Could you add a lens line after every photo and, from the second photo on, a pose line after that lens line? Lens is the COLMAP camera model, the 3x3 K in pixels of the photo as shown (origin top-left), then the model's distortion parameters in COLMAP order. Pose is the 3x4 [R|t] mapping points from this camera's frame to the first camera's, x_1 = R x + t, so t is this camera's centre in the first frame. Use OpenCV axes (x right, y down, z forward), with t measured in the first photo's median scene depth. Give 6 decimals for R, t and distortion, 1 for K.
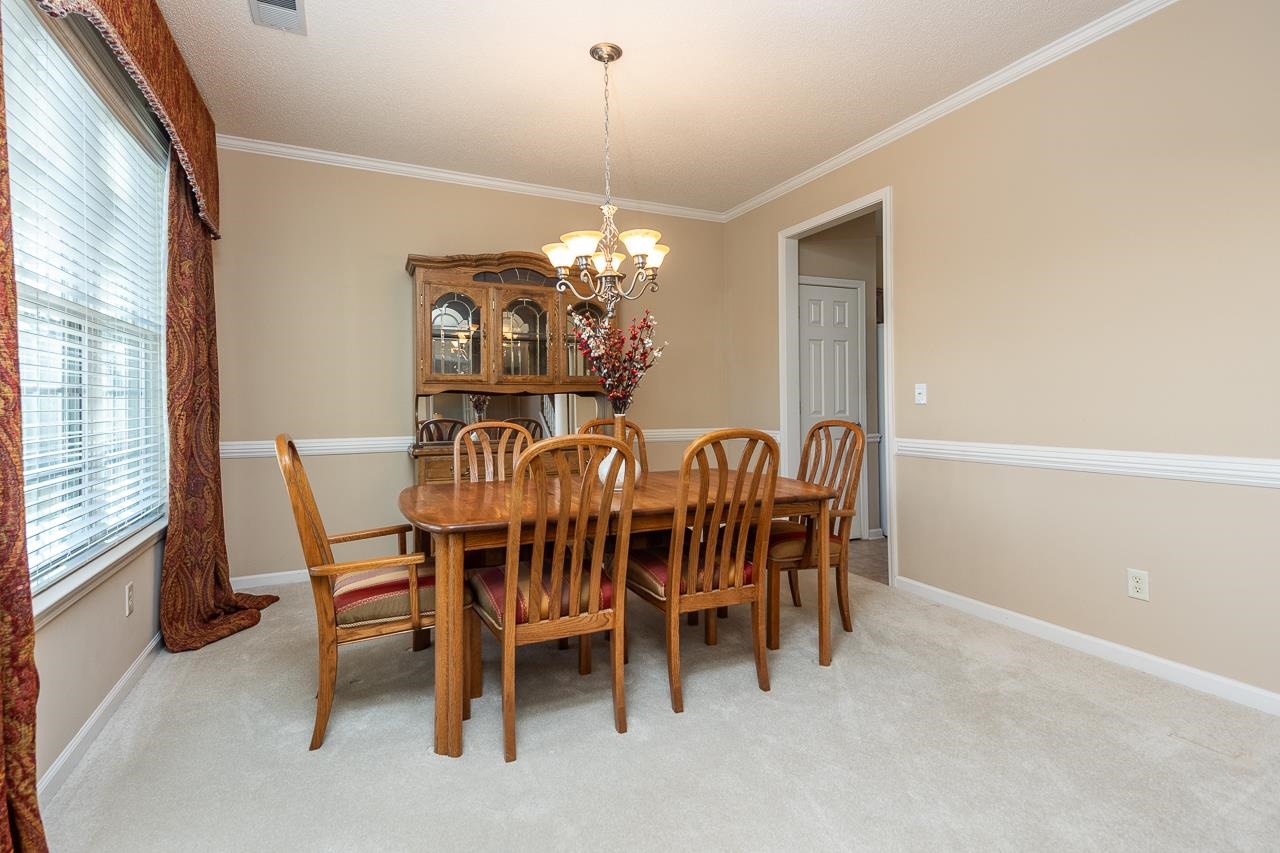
lens RADIAL K [[602.7, 0, 638.1], [0, 602.7, 397.7], [0, 0, 1]] dist [0.045729, -0.021790]
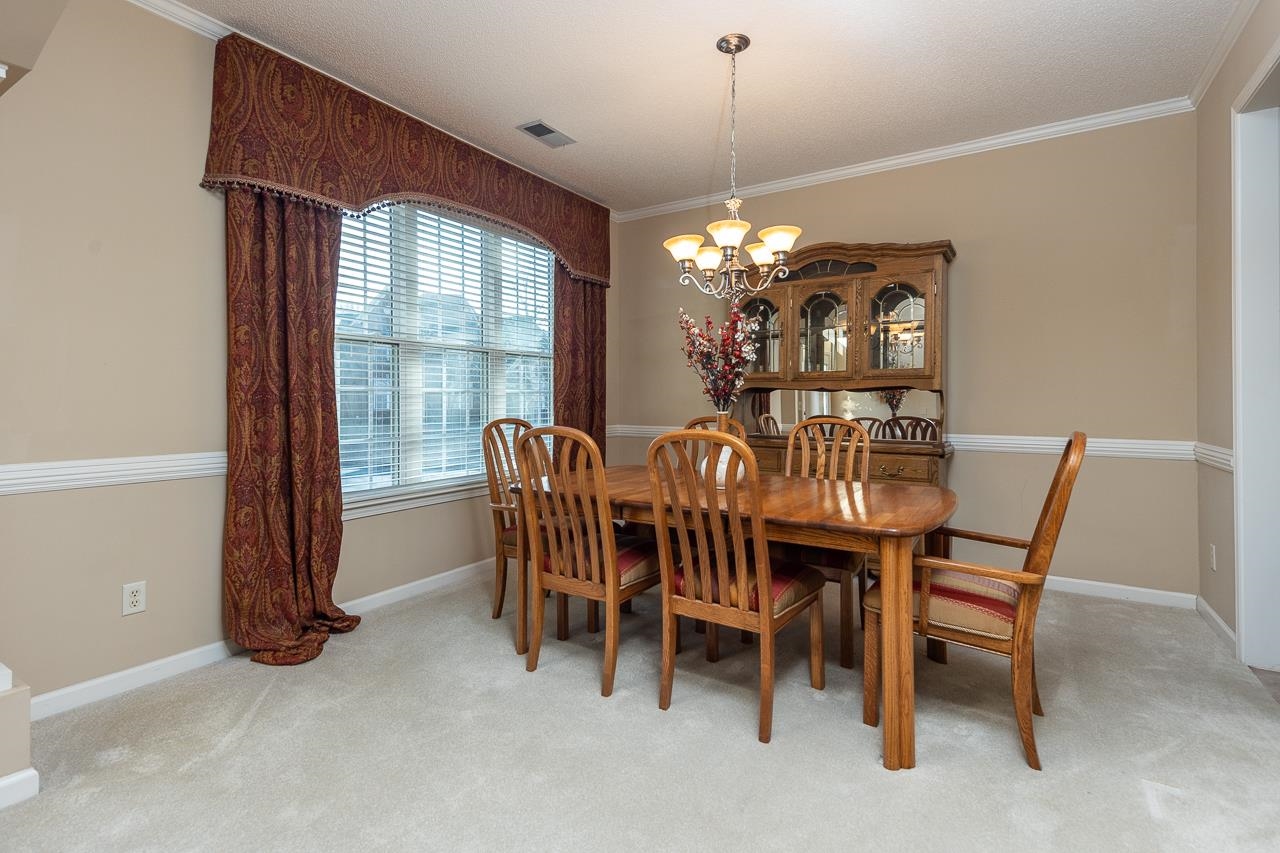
lens RADIAL K [[602.7, 0, 638.1], [0, 602.7, 397.7], [0, 0, 1]] dist [0.045729, -0.021790]
pose [[0.540343, 0.002662, -0.841441, 0.697611], [0.003721, 0.999978, 0.005554, -0.001064], [0.841437, -0.006132, 0.540321, 0.337012]]
